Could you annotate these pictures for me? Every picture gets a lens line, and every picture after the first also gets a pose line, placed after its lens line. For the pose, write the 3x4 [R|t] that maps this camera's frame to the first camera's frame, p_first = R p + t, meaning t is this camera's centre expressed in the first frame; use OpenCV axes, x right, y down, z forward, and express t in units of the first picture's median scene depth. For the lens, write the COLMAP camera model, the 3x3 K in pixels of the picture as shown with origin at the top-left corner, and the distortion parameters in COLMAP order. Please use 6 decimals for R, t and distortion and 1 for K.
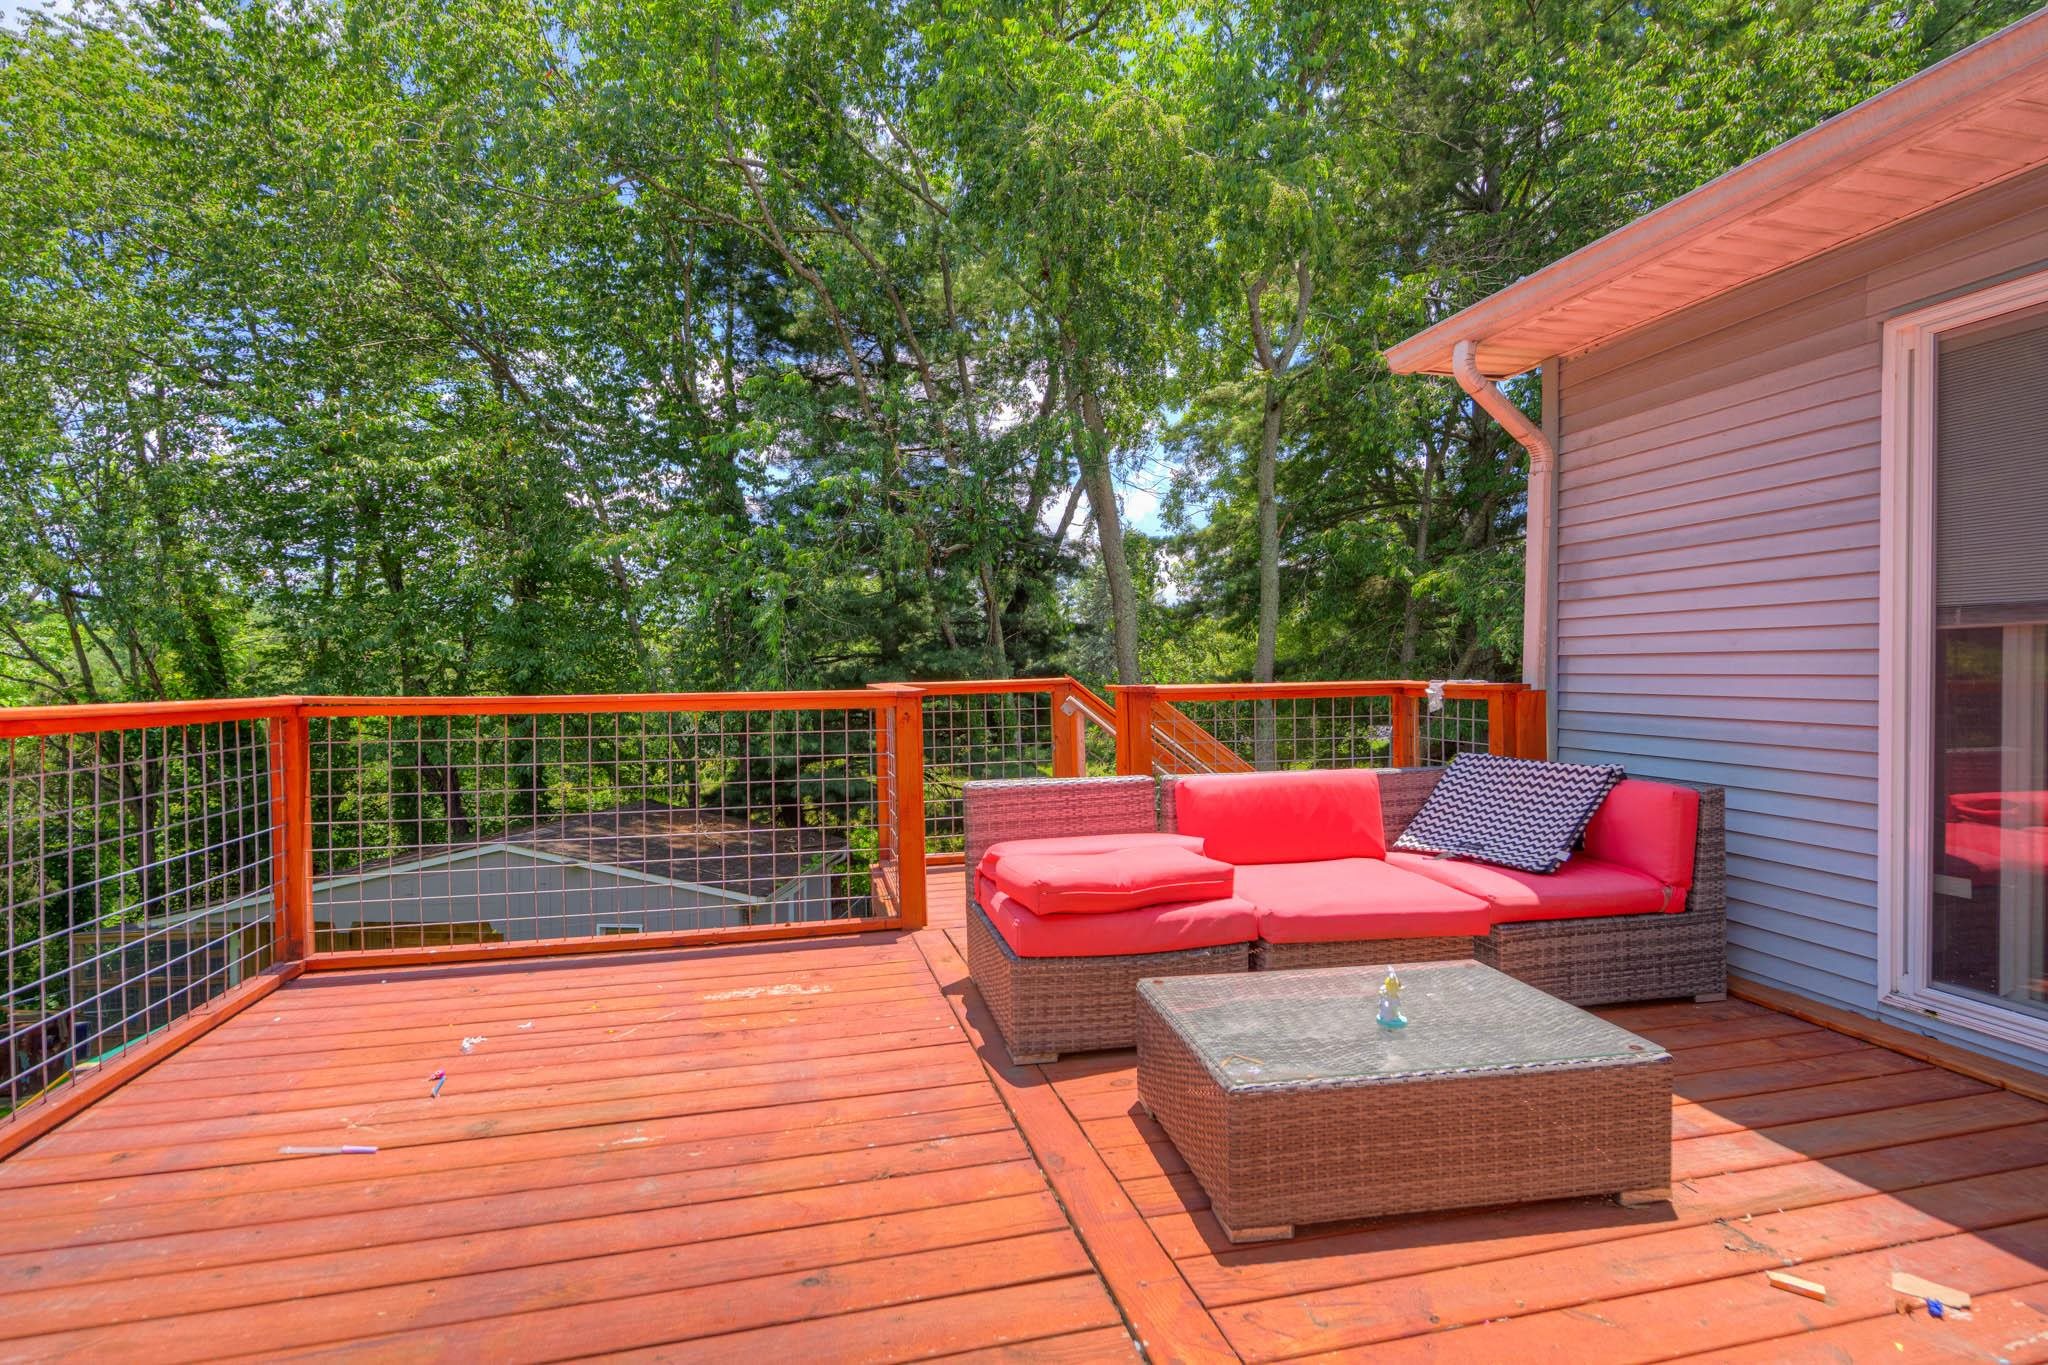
lens RADIAL K [[1019.5, 0, 1026.9], [0, 1019.5, 675.7], [0, 0, 1]] dist [-0.000412, 0.003587]
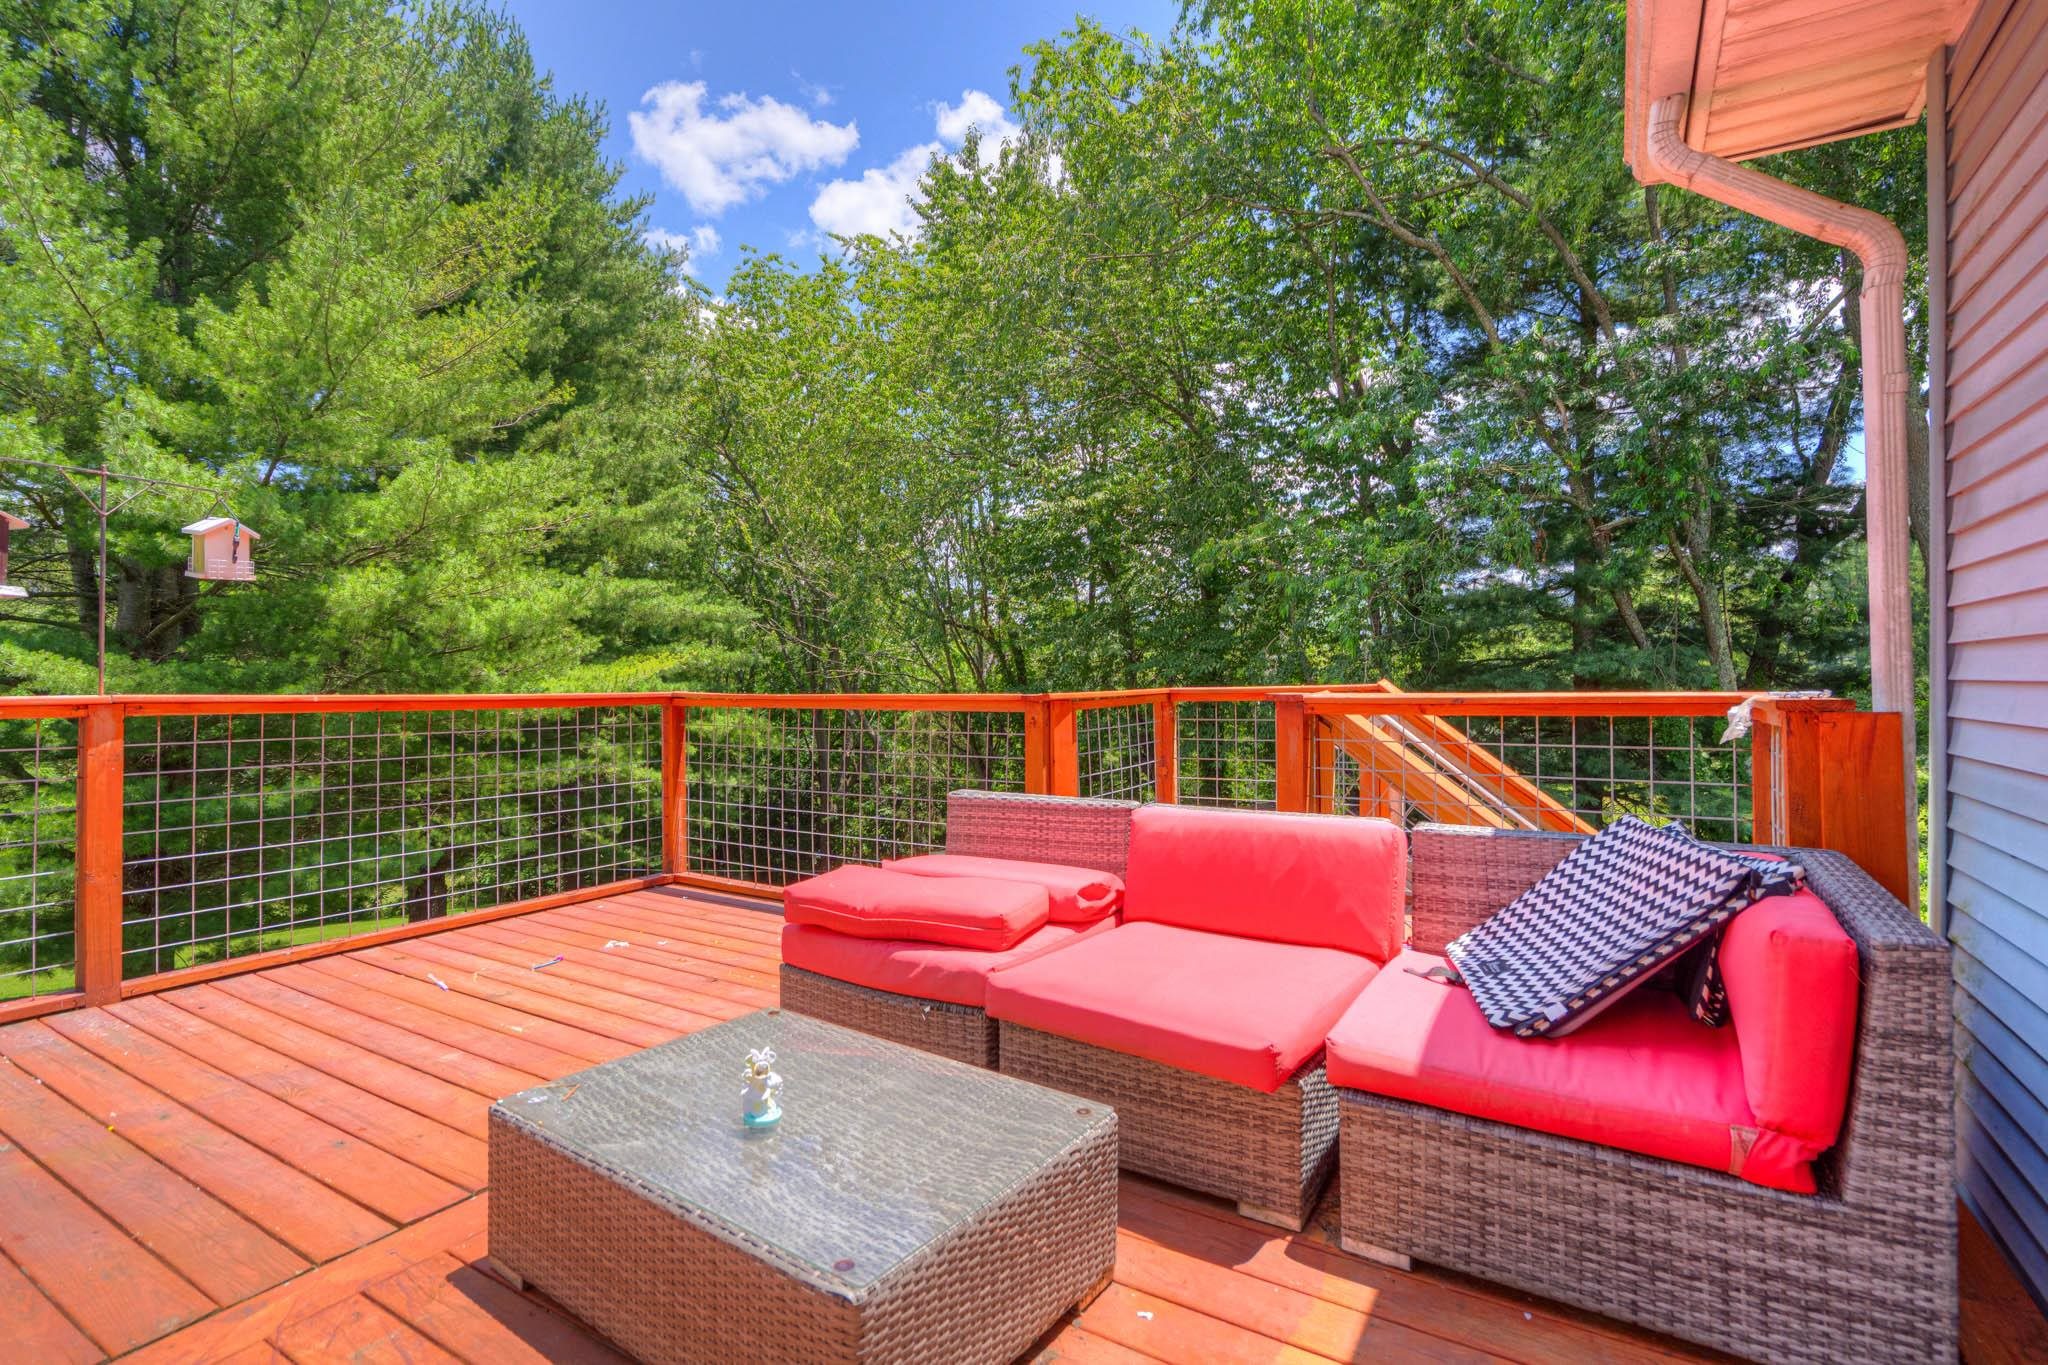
lens RADIAL K [[1019.5, 0, 1024.4], [0, 1019.5, 682.0], [0, 0, 1]] dist [-0.000412, 0.003587]
pose [[0.682567, 0.007656, -0.730783, 0.854147], [-0.006772, 0.999968, 0.004150, -0.001642], [0.730792, 0.002116, 0.682597, 0.485570]]
